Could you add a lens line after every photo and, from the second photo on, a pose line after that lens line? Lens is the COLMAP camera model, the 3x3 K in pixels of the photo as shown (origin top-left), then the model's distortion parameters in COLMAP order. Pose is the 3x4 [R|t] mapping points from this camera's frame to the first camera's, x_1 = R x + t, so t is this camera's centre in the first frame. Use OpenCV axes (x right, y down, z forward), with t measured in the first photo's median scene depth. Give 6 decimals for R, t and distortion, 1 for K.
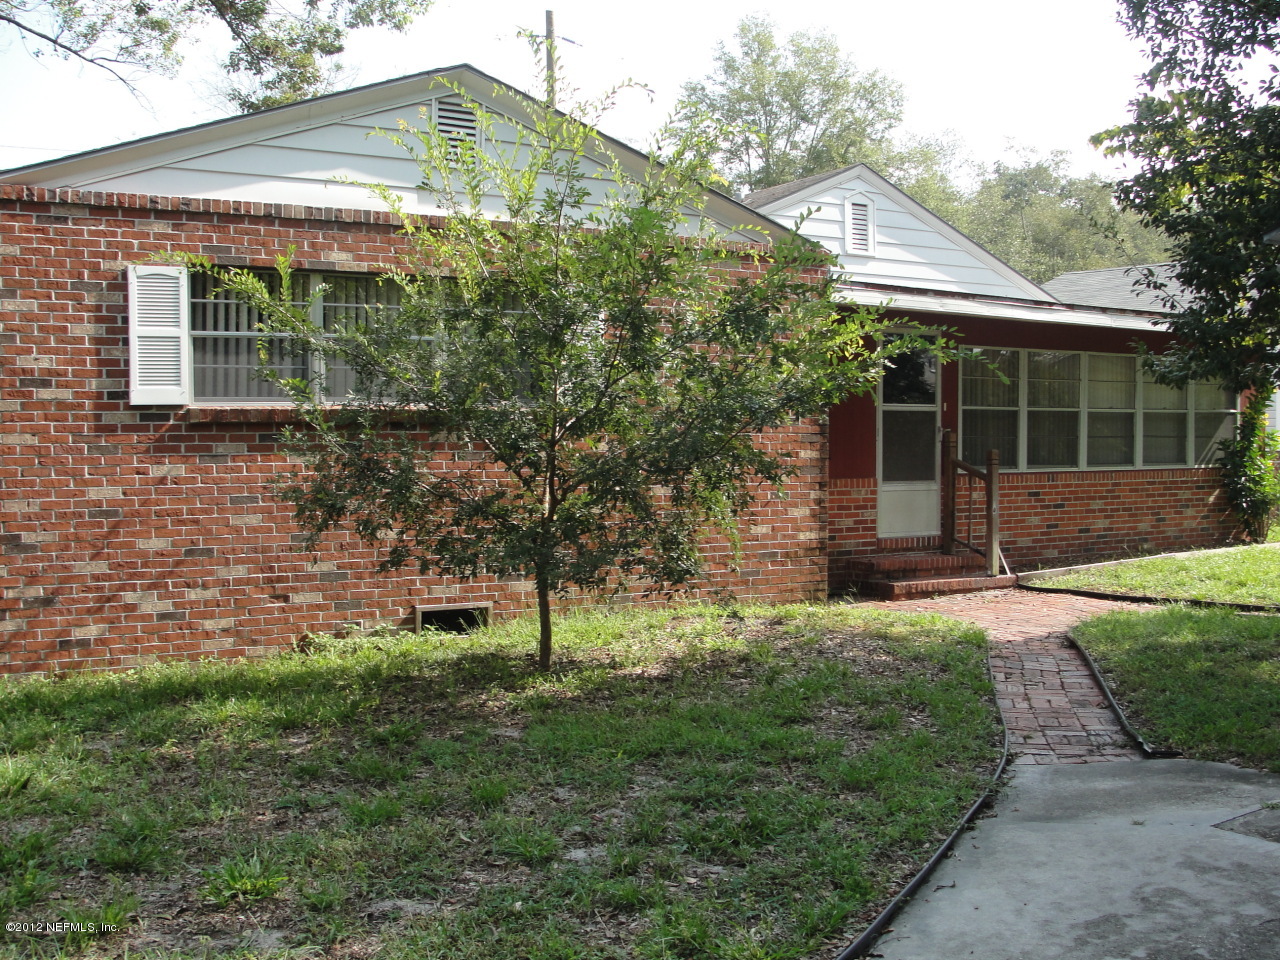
lens RADIAL K [[1459.5, 0, 653.8], [0, 1459.5, 487.5], [0, 0, 1]] dist [-0.205809, 0.251387]
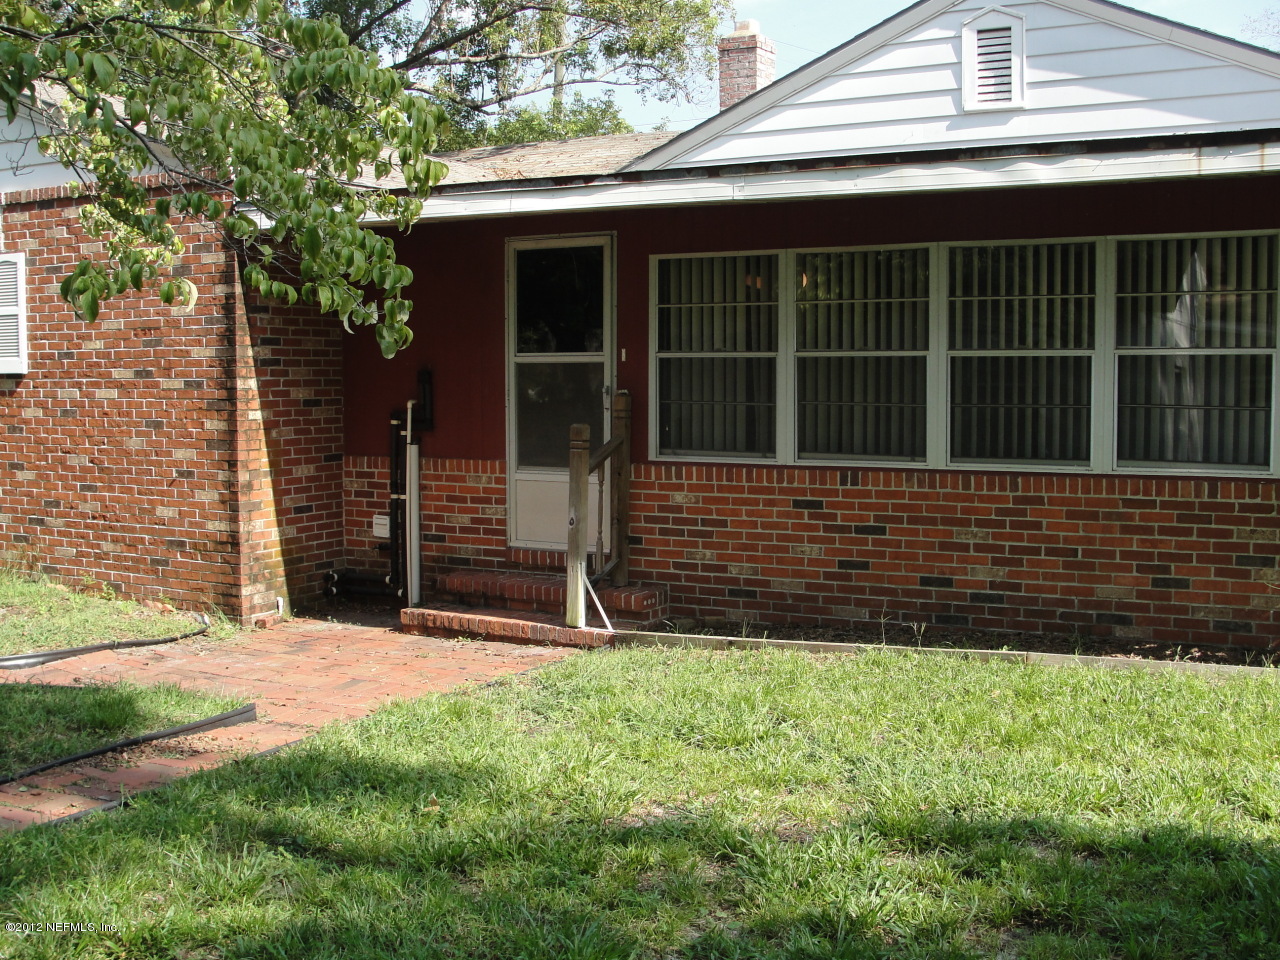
lens RADIAL K [[1459.5, 0, 653.8], [0, 1459.5, 487.5], [0, 0, 1]] dist [-0.205809, 0.251387]
pose [[0.469662, 0.067000, -0.880300, 0.778147], [-0.029141, 0.997749, 0.060391, -0.036714], [0.882365, -0.002711, 0.470558, 0.710446]]
